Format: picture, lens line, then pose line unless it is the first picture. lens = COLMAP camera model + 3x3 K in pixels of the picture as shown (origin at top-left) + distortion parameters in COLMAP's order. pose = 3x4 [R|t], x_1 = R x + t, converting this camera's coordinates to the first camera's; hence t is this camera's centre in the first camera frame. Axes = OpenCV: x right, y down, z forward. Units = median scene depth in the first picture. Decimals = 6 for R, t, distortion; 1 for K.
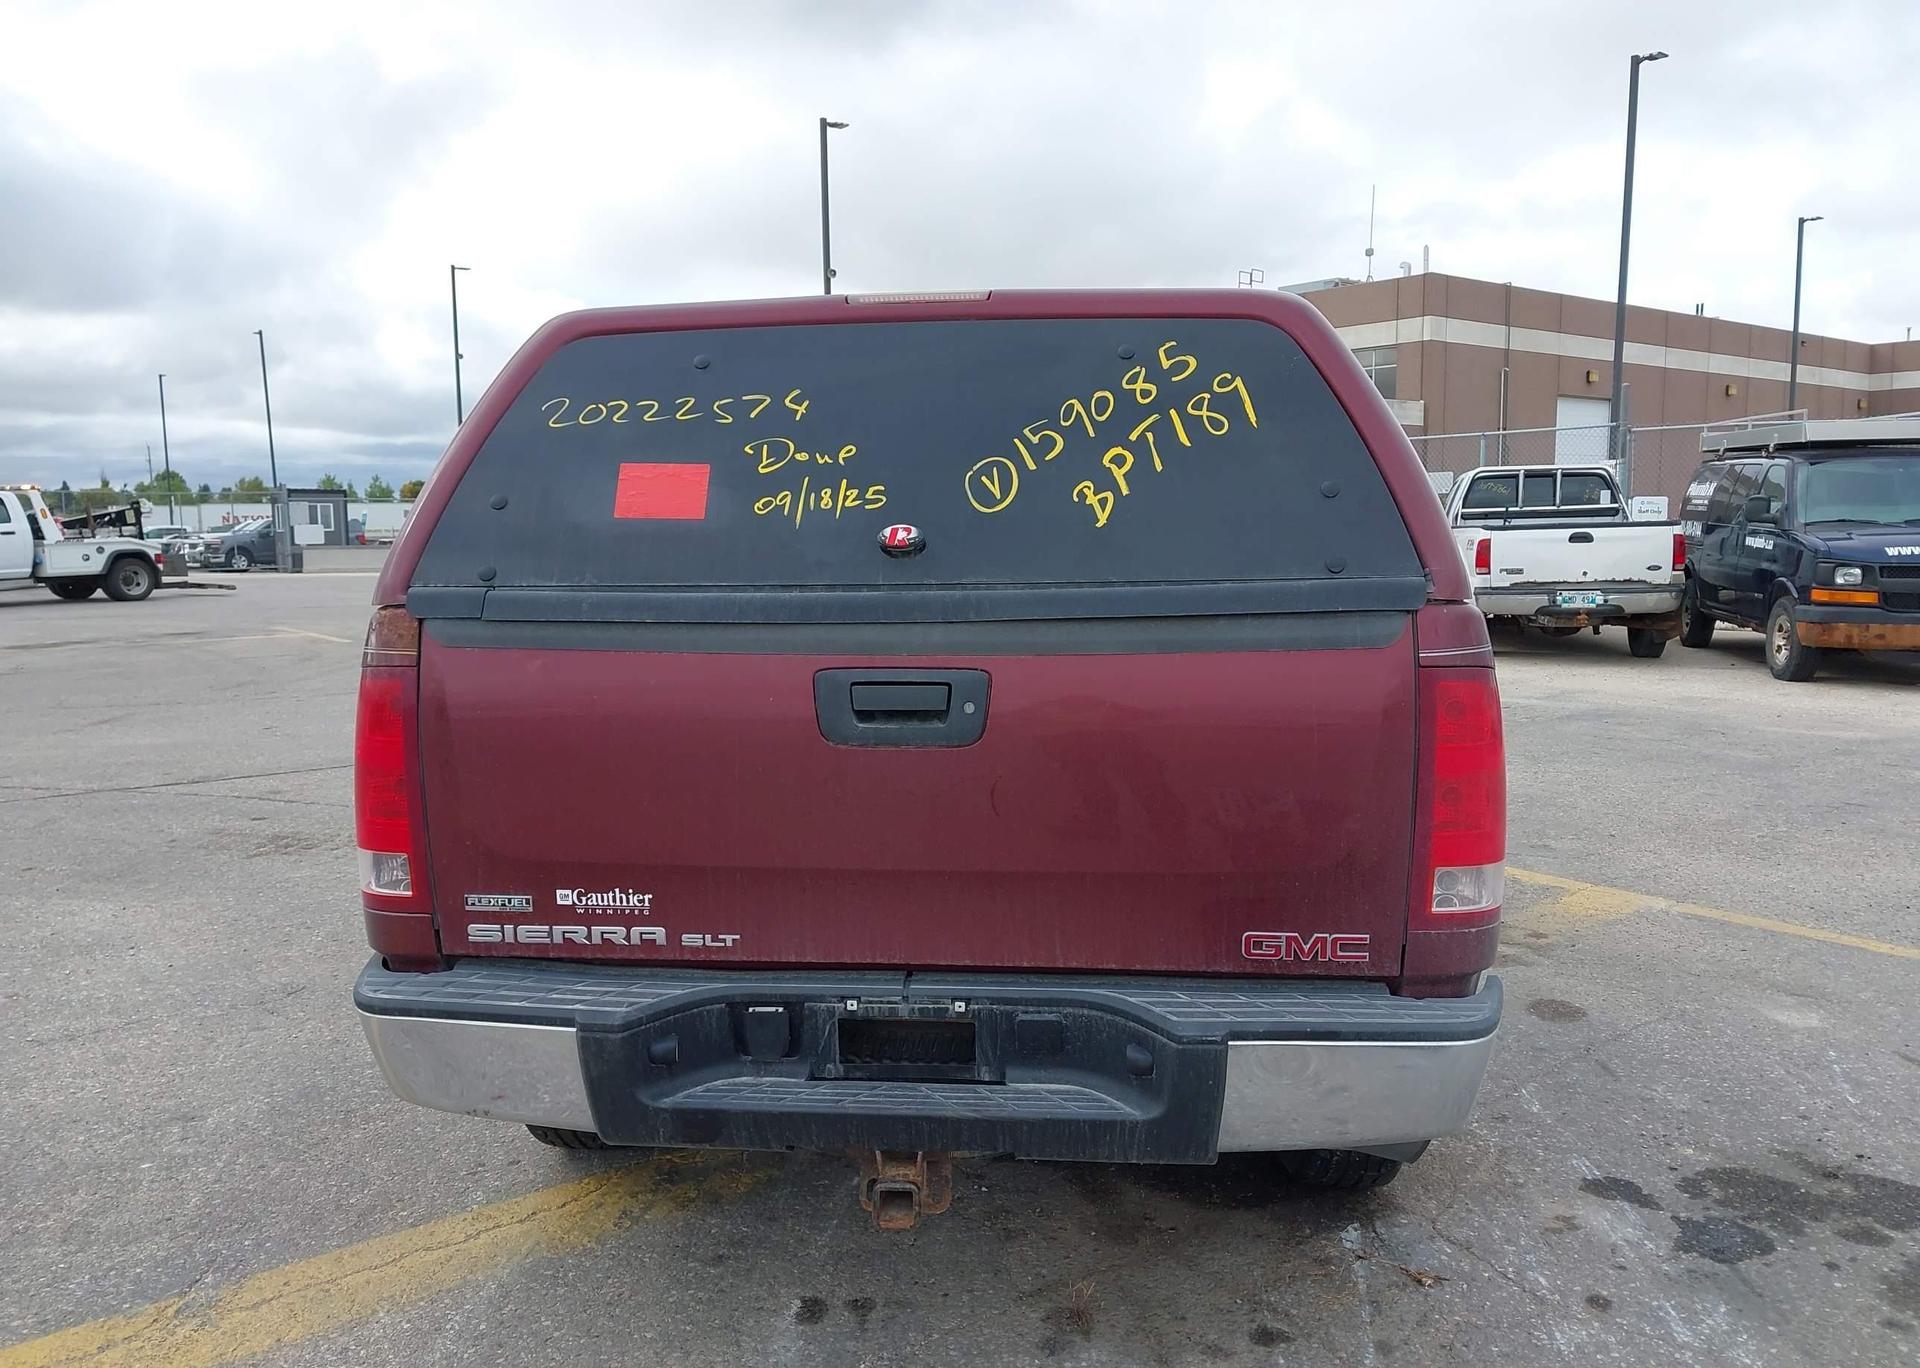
lens RADIAL K [[1507.1, 0, 955.7], [0, 1507.1, 687.5], [0, 0, 1]] dist [0.040668, -0.050905]
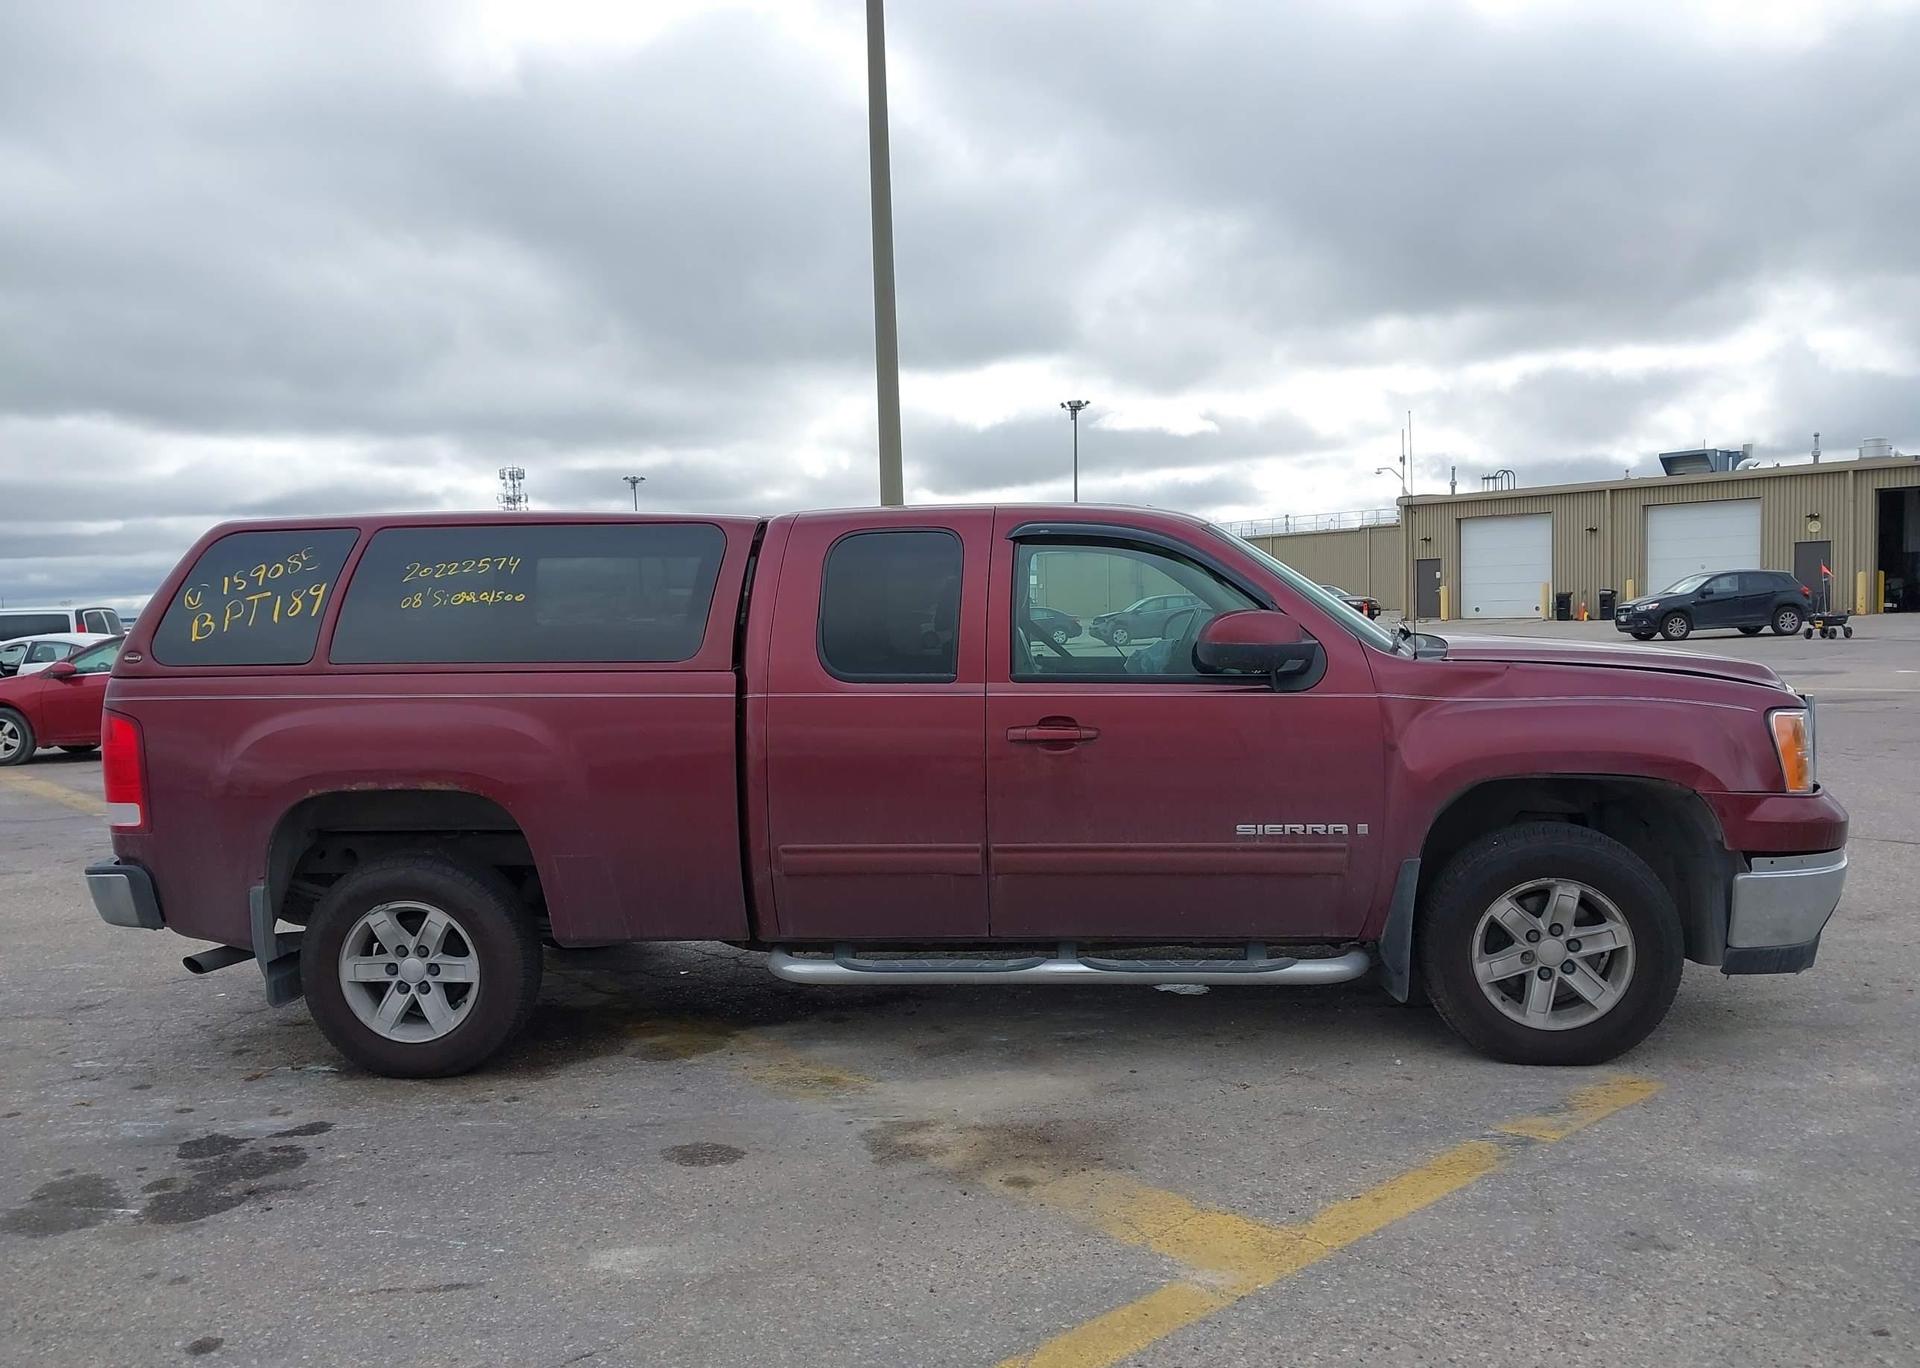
lens RADIAL K [[1507.1, 0, 960.4], [0, 1507.1, 712.4], [0, 0, 1]] dist [0.040668, -0.050905]
pose [[0.026408, 0.080665, -0.996391, 1.293982], [-0.075746, 0.994035, 0.078467, -0.137299], [0.996777, 0.073401, 0.032360, 1.105328]]
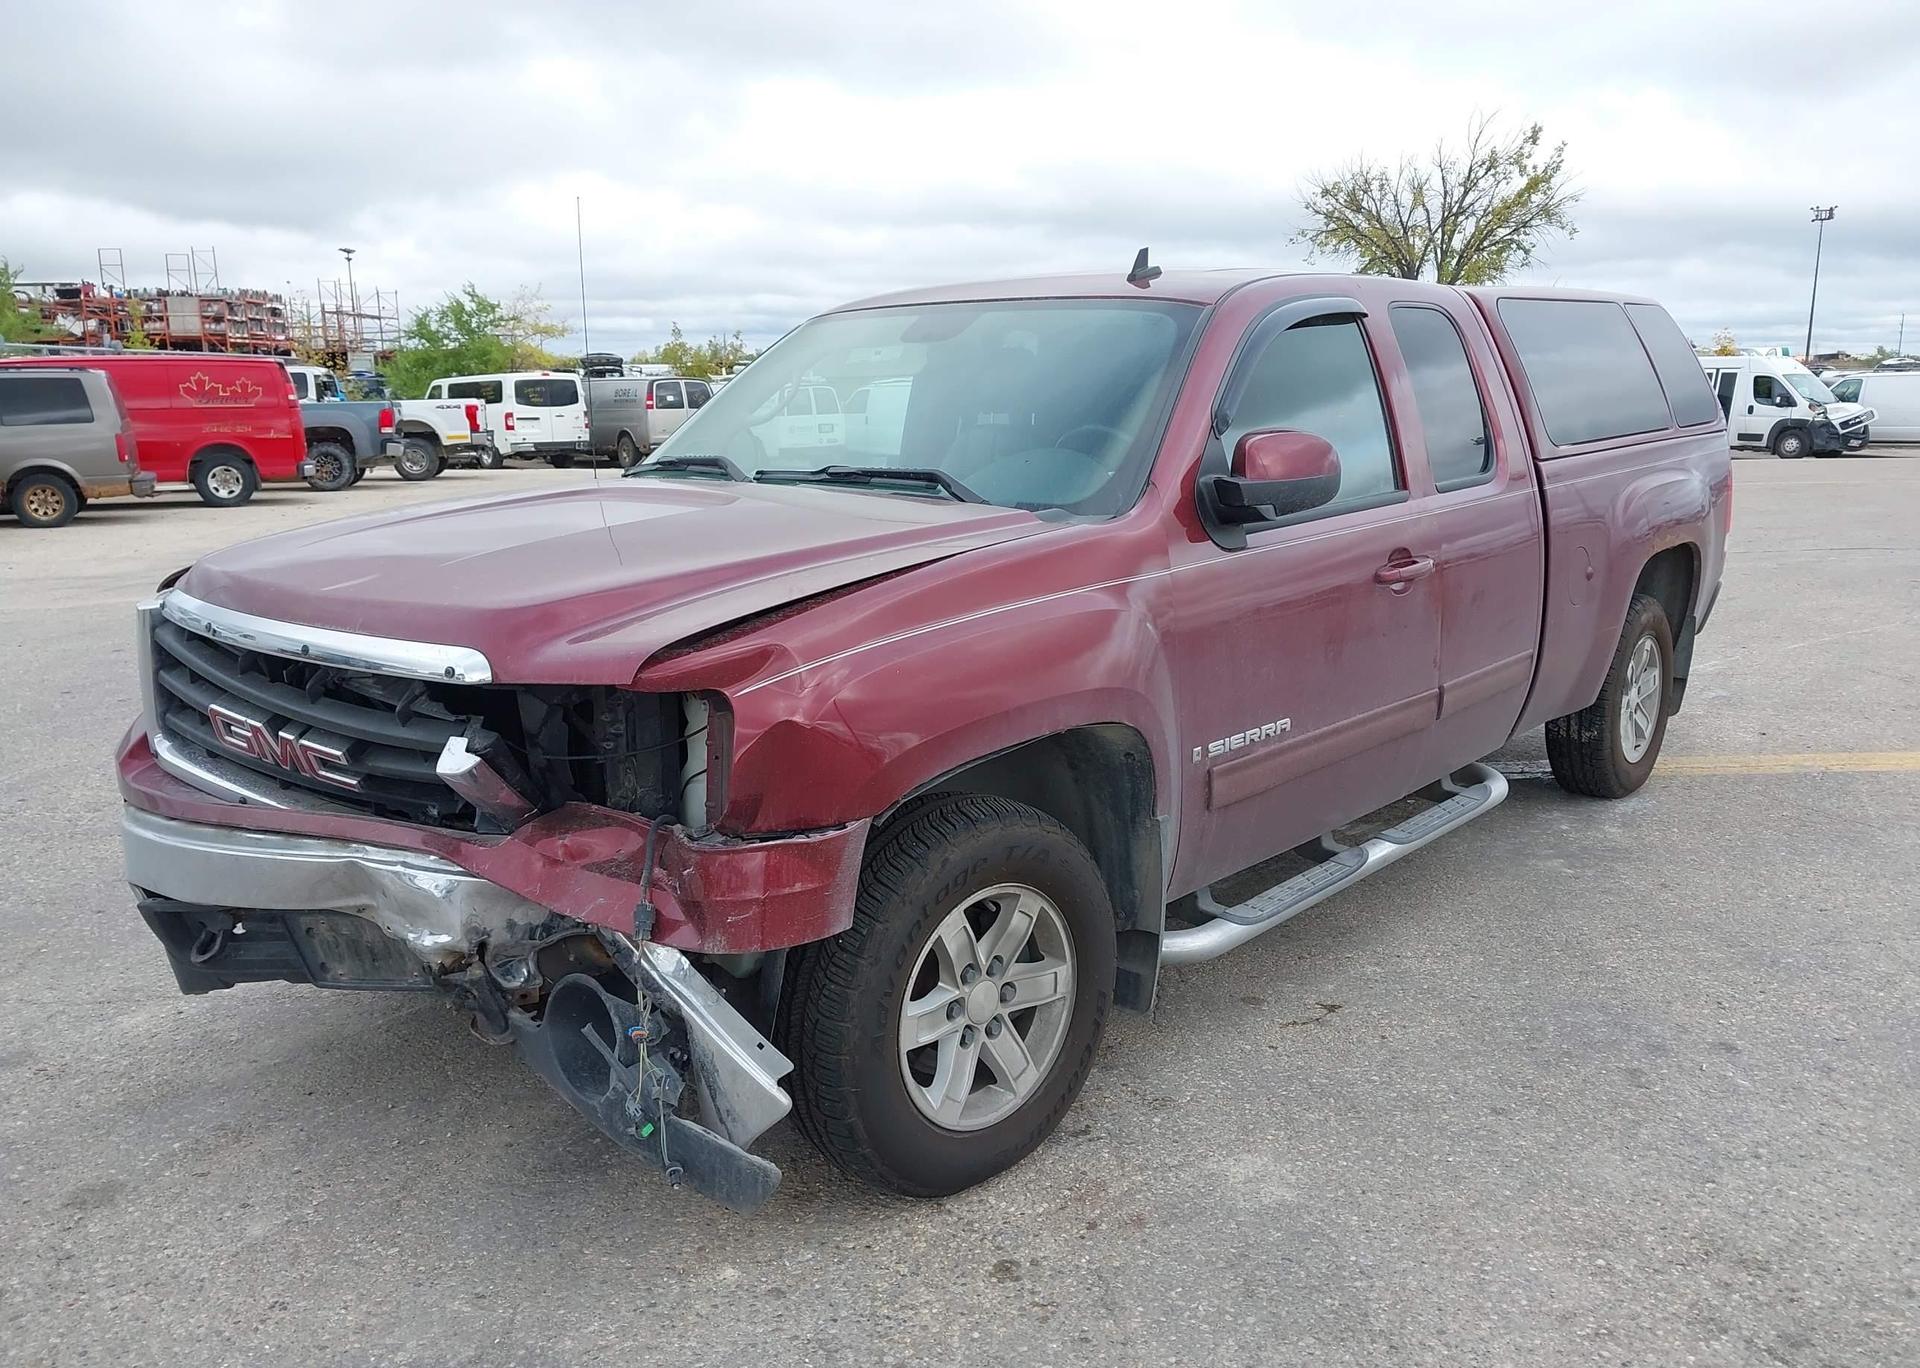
lens RADIAL K [[1507.1, 0, 963.6], [0, 1507.1, 695.7], [0, 0, 1]] dist [0.040668, -0.050905]
pose [[-0.820121, -0.103396, 0.562770, -0.448425], [0.073672, 0.956270, 0.283054, -0.236963], [-0.567427, 0.273599, -0.776640, 2.068881]]
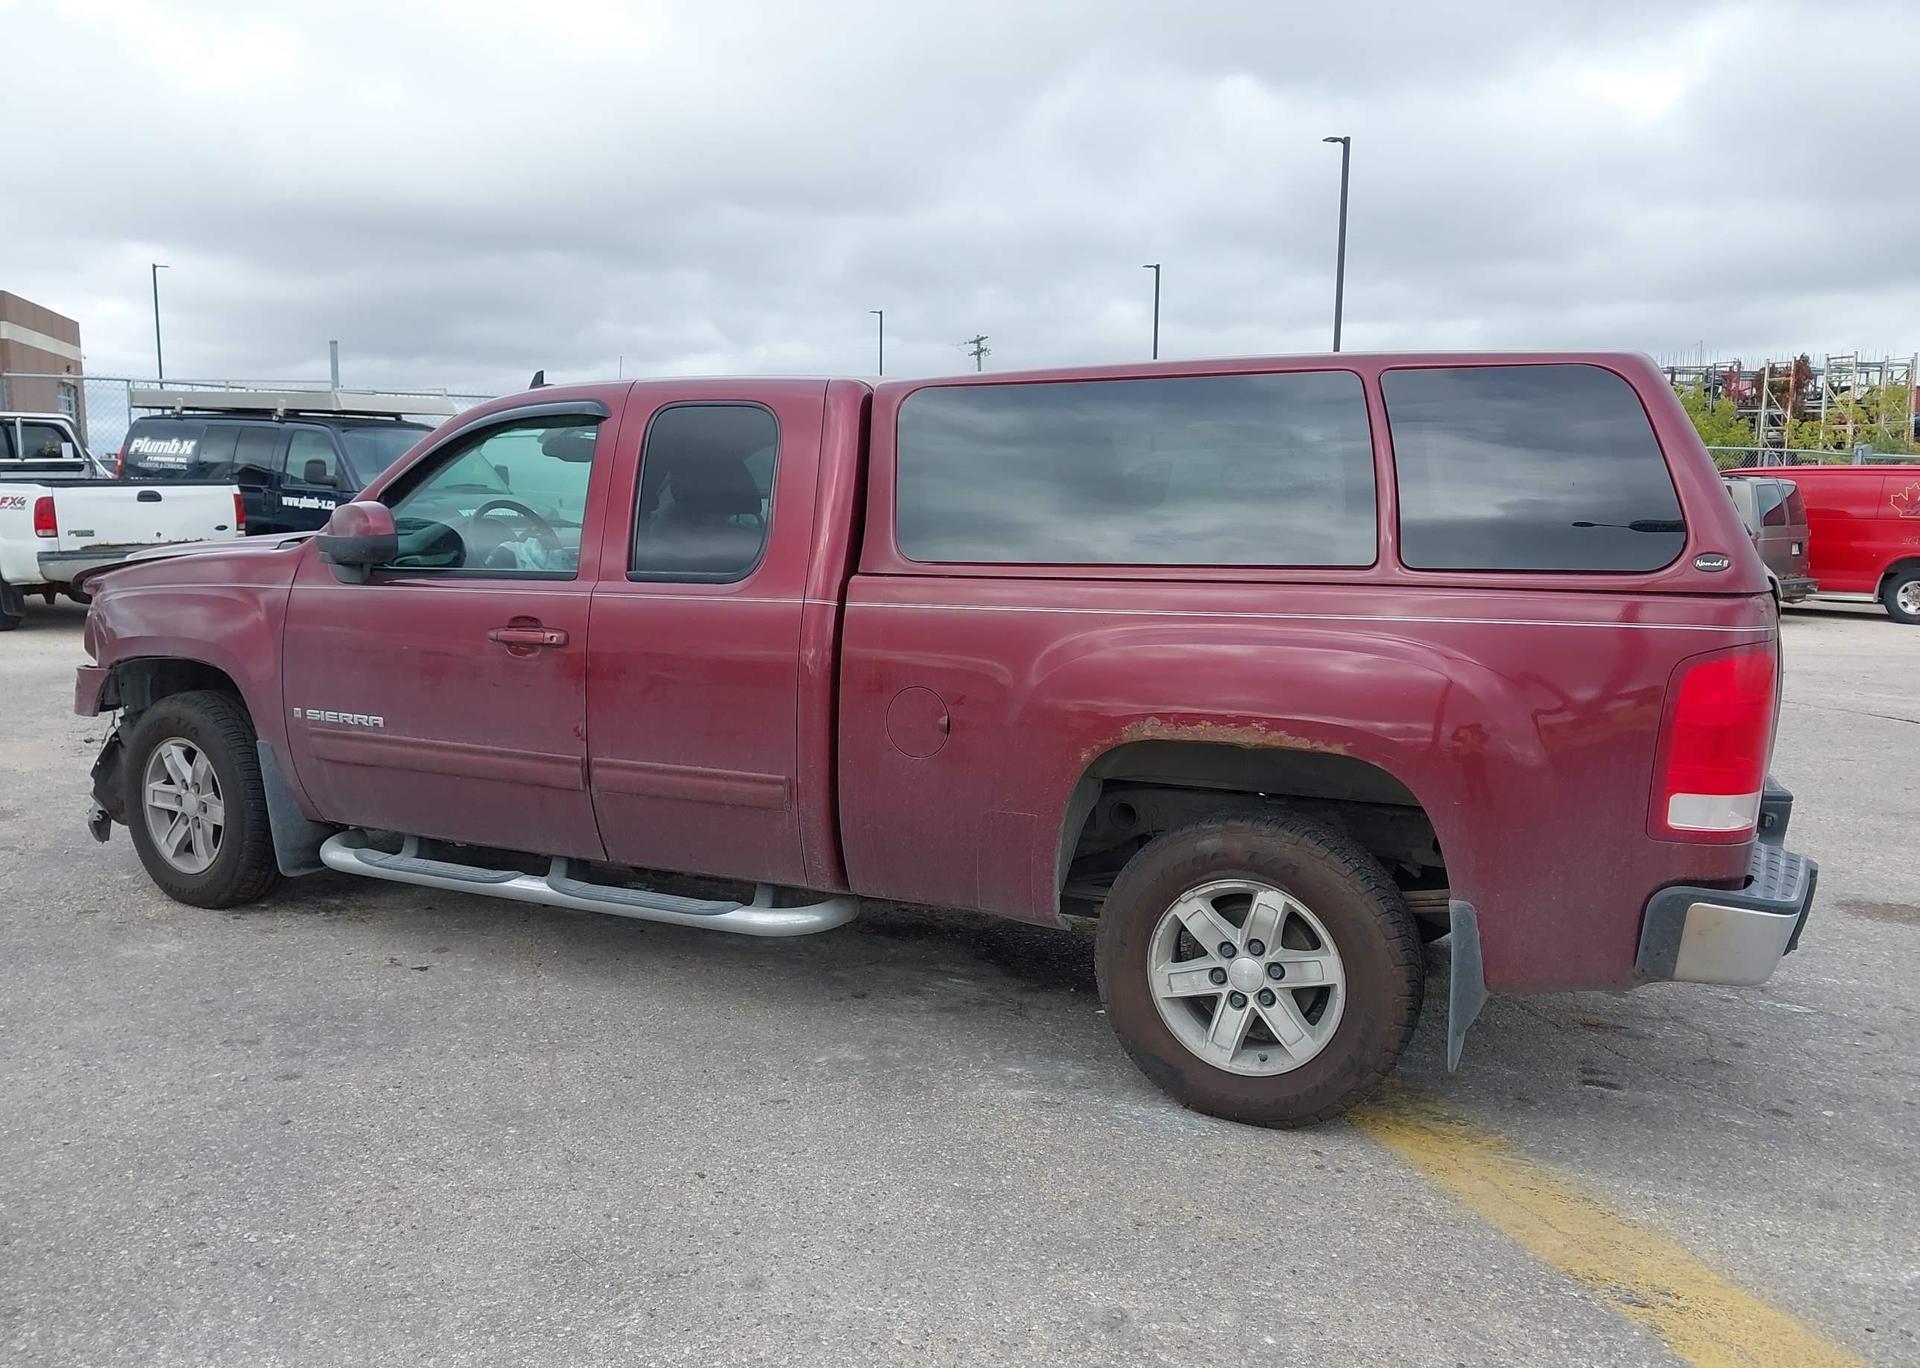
lens RADIAL K [[1507.1, 0, 945.1], [0, 1507.1, 686.2], [0, 0, 1]] dist [0.040668, -0.050905]
pose [[0.345639, -0.111665, 0.931700, -0.977874], [0.081881, 0.992696, 0.088600, -0.078112], [-0.934788, 0.045665, 0.352257, 0.661285]]
